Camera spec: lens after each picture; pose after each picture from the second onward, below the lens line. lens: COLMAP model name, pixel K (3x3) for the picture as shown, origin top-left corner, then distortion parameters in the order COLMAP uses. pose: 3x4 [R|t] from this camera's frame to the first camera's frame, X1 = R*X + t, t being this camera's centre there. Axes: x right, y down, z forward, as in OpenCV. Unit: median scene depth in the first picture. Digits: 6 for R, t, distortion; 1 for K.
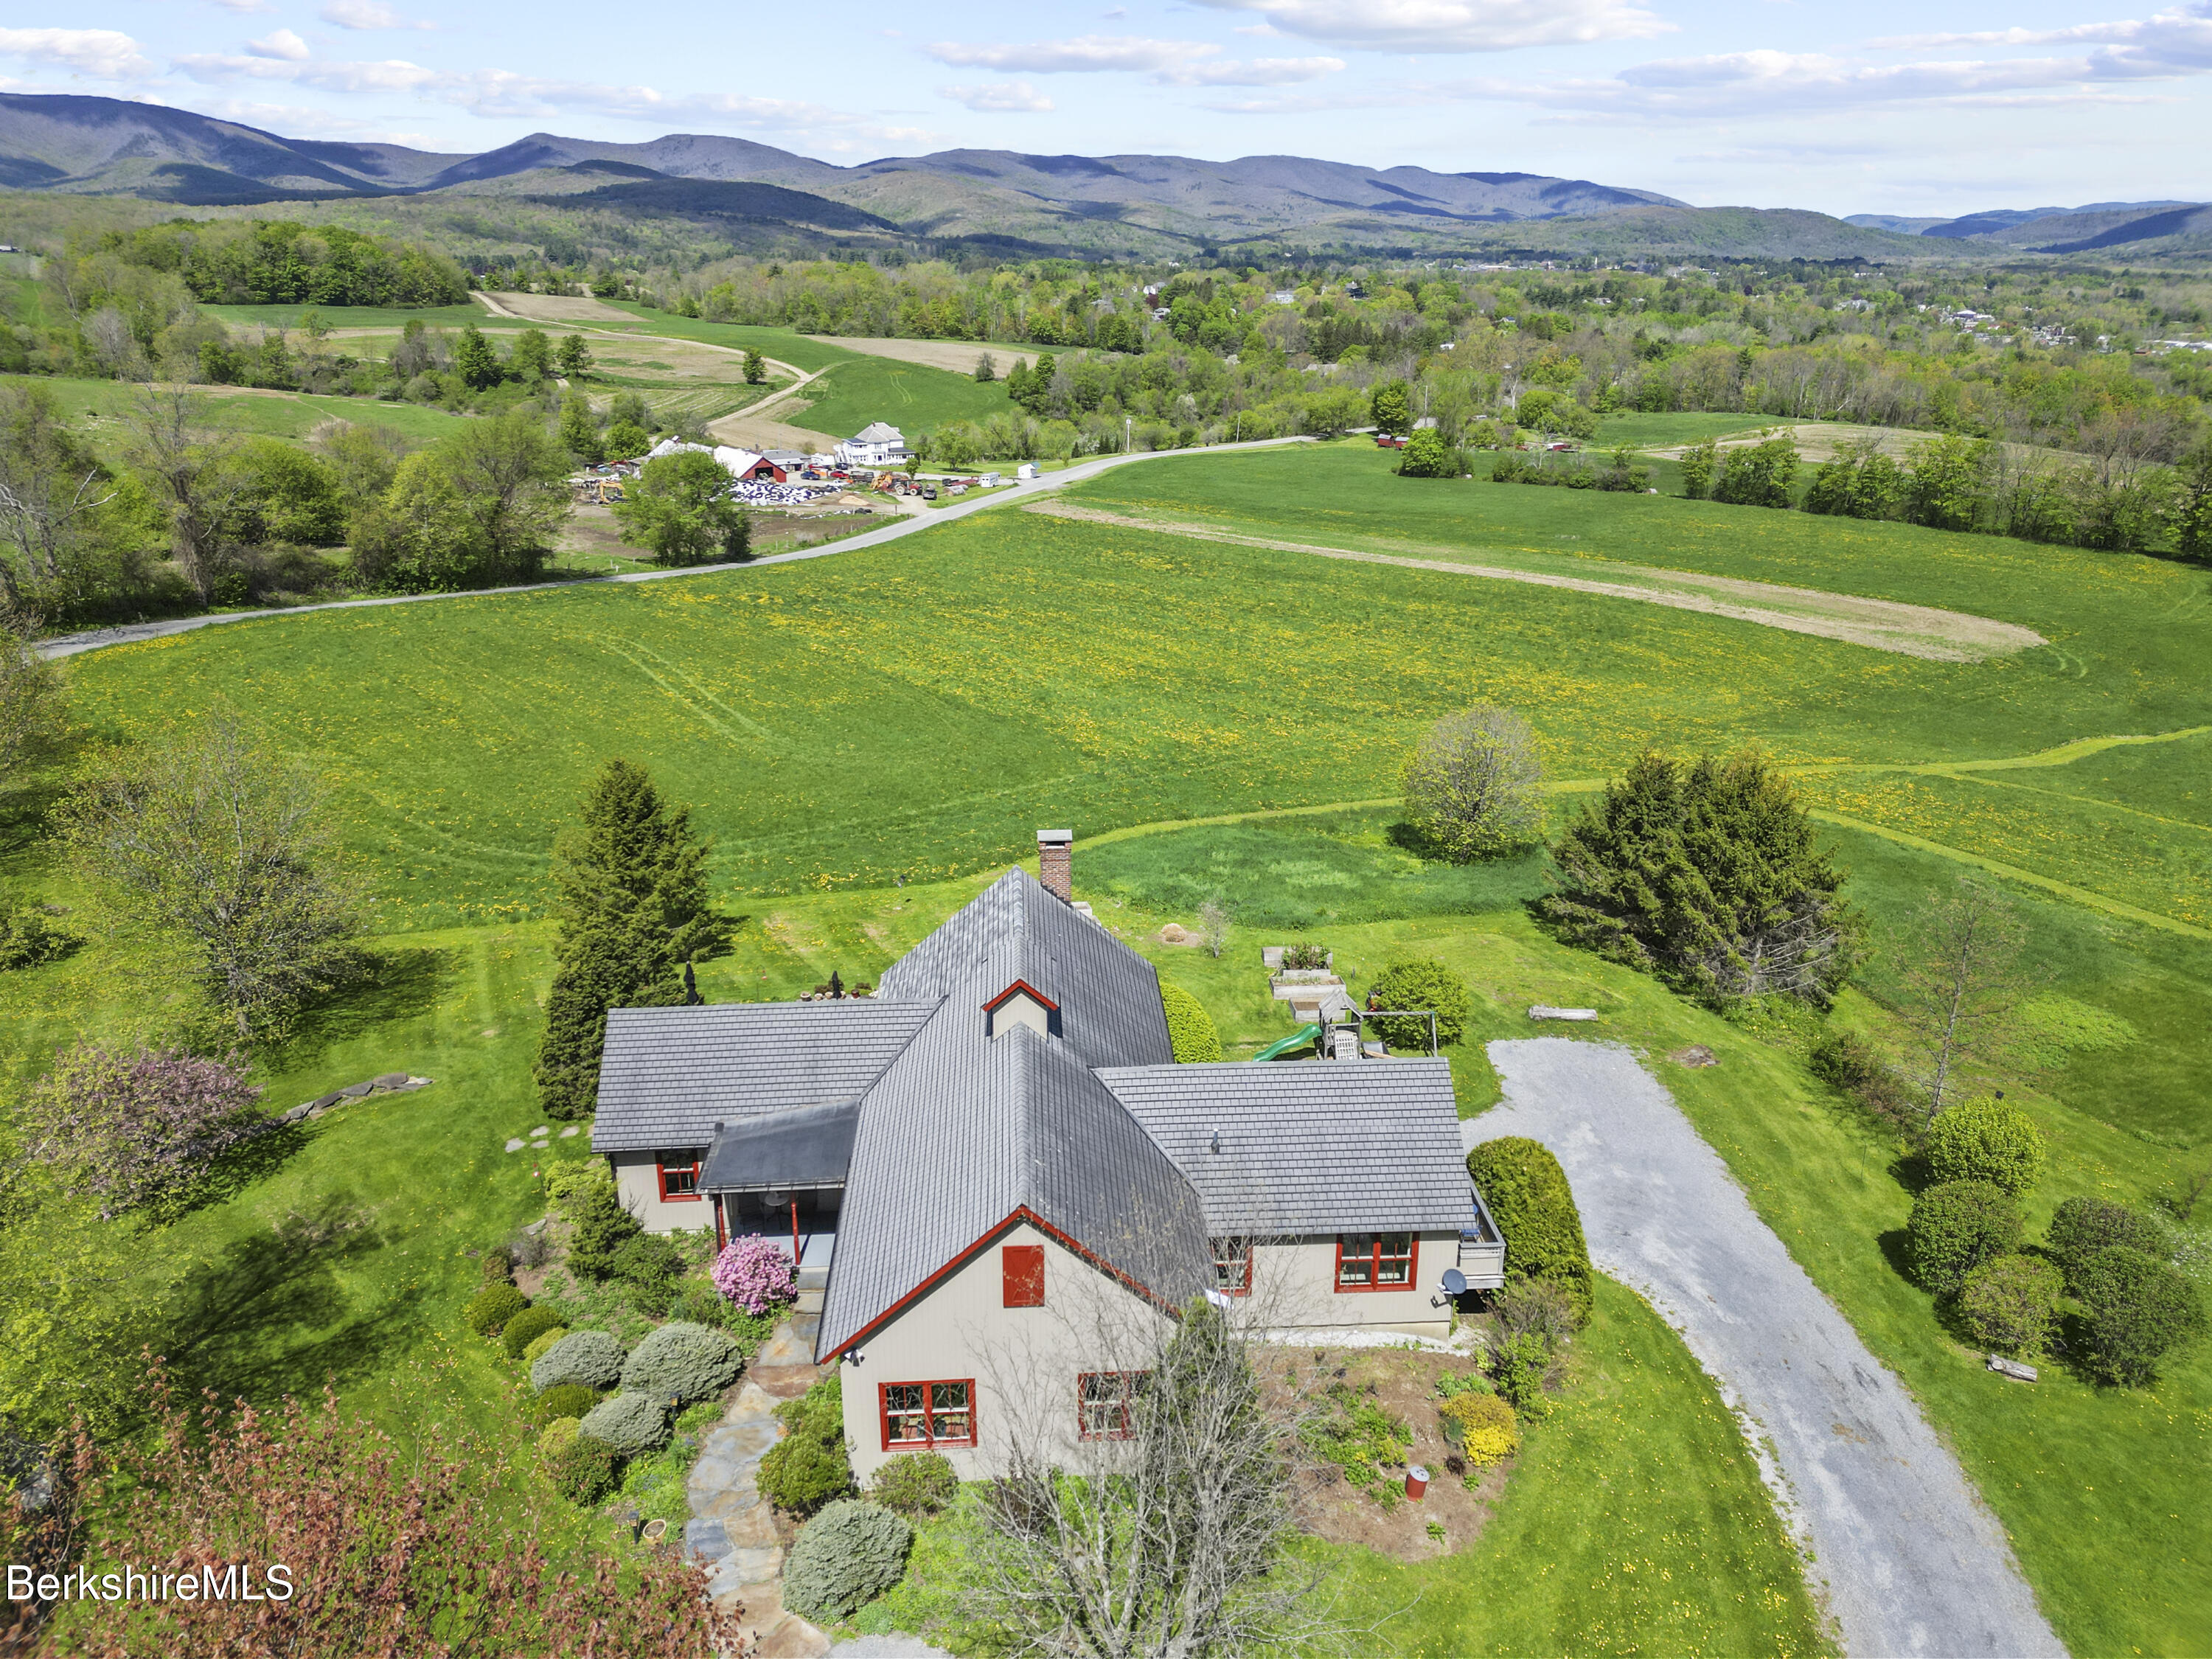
lens RADIAL K [[1523.3, 0, 1094.7], [0, 1523.3, 829.3], [0, 0, 1]] dist [0.082664, -0.079787]
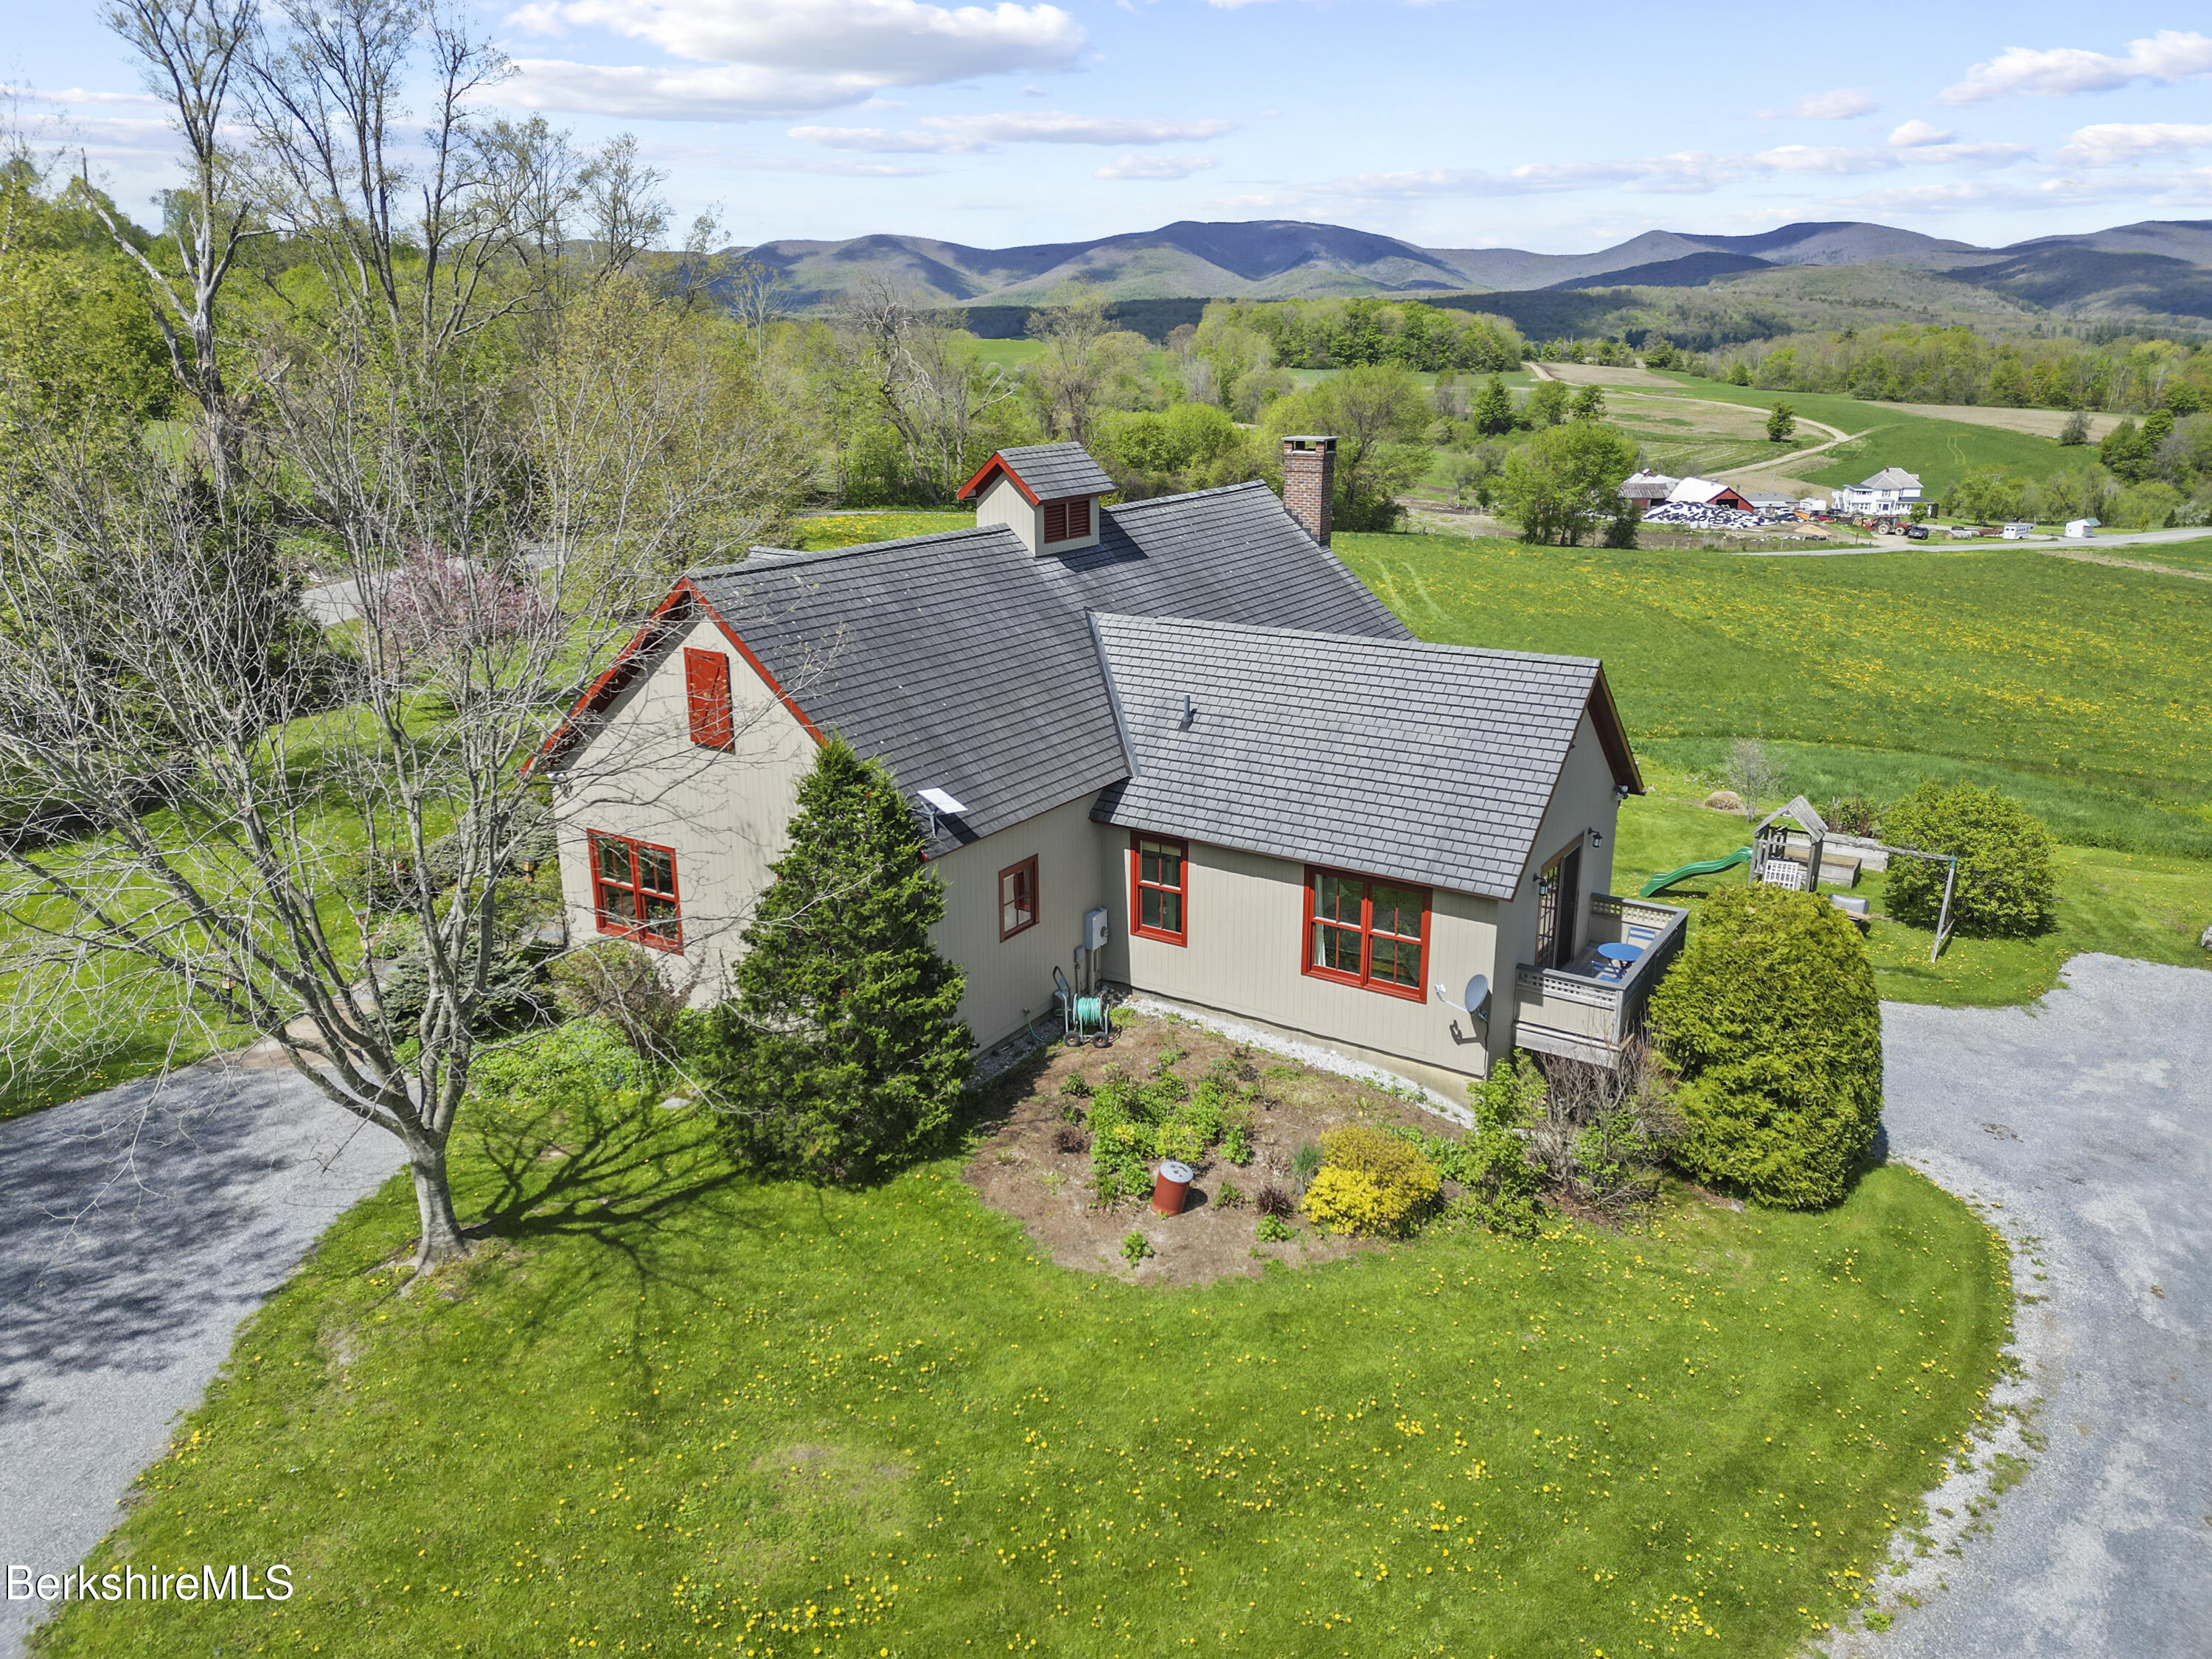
lens RADIAL K [[1549.9, 0, 1106.0], [0, 1549.9, 829.5], [0, 0, 1]] dist [0.073133, -0.057386]
pose [[0.805720, 0.177684, -0.565016, 0.055758], [-0.210953, 0.977474, 0.006572, 0.032525], [0.553456, 0.113897, 0.825054, 0.053760]]
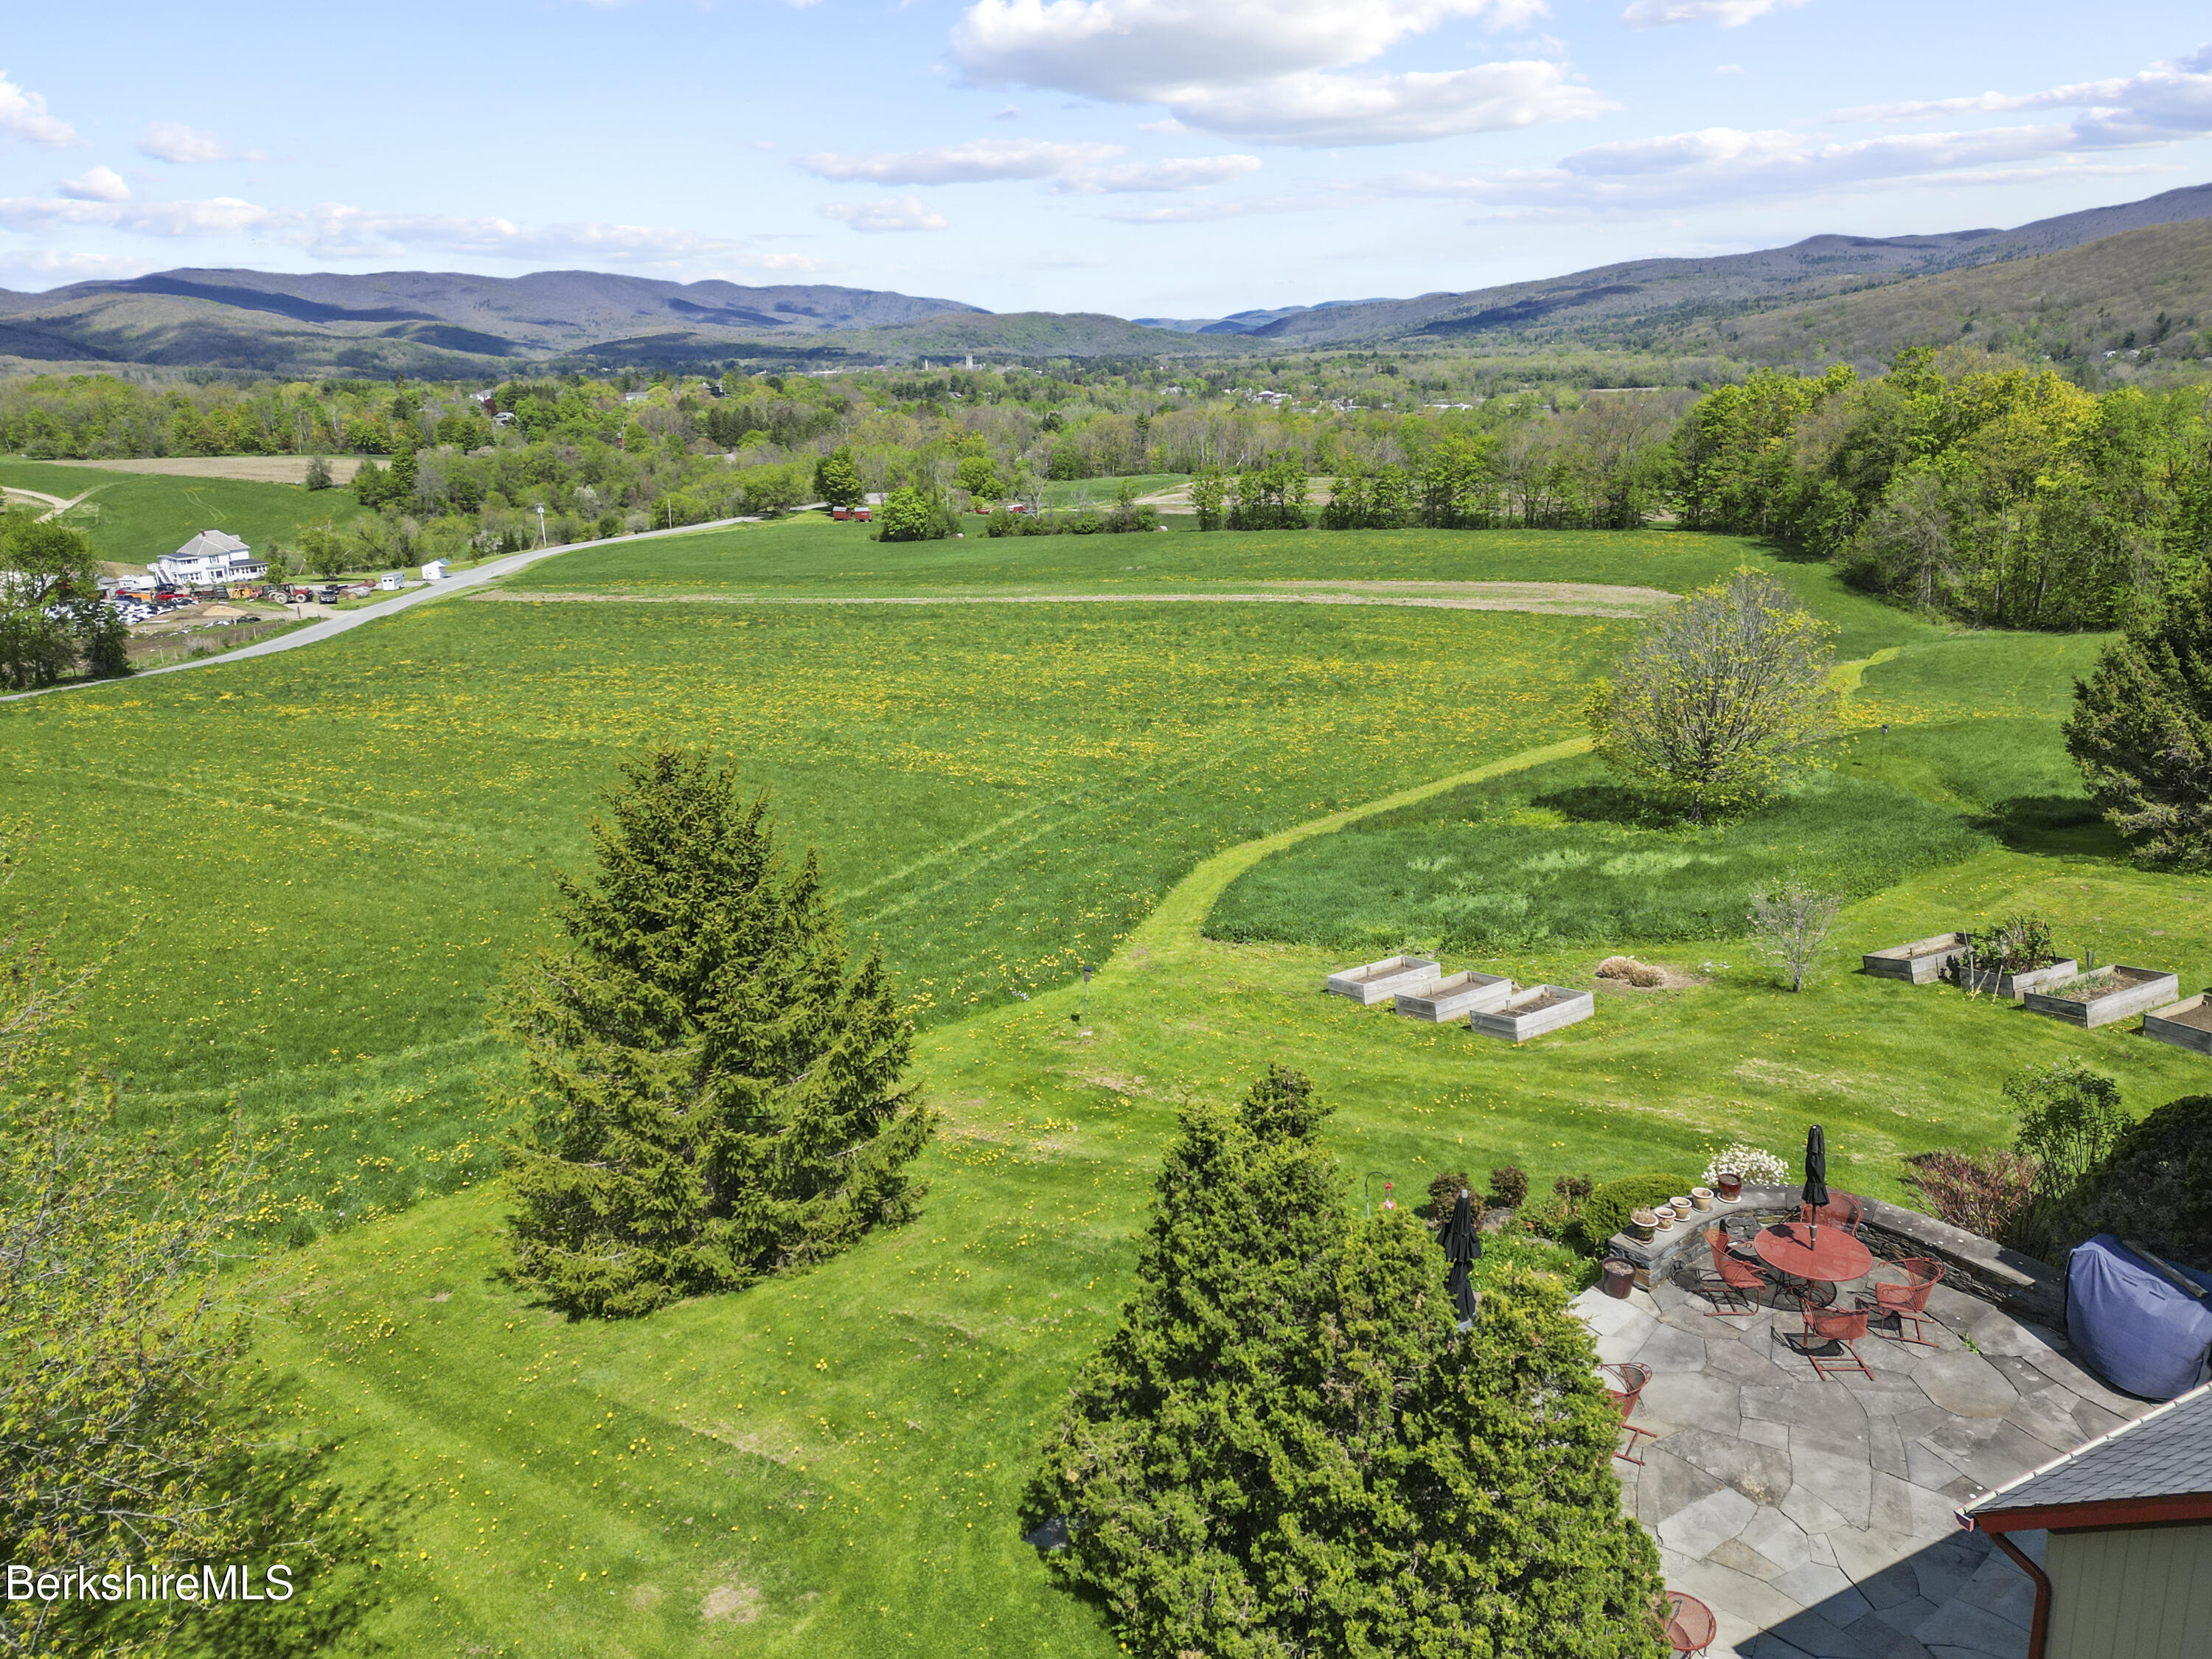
lens RADIAL K [[1616.1, 0, 1097.3], [0, 1616.1, 816.9], [0, 0, 1]] dist [0.083498, -0.083855]
pose [[0.918285, -0.147562, 0.367393, -0.077066], [0.179647, 0.982219, -0.054517, 0.002918], [-0.352816, 0.116063, 0.928467, 0.122652]]
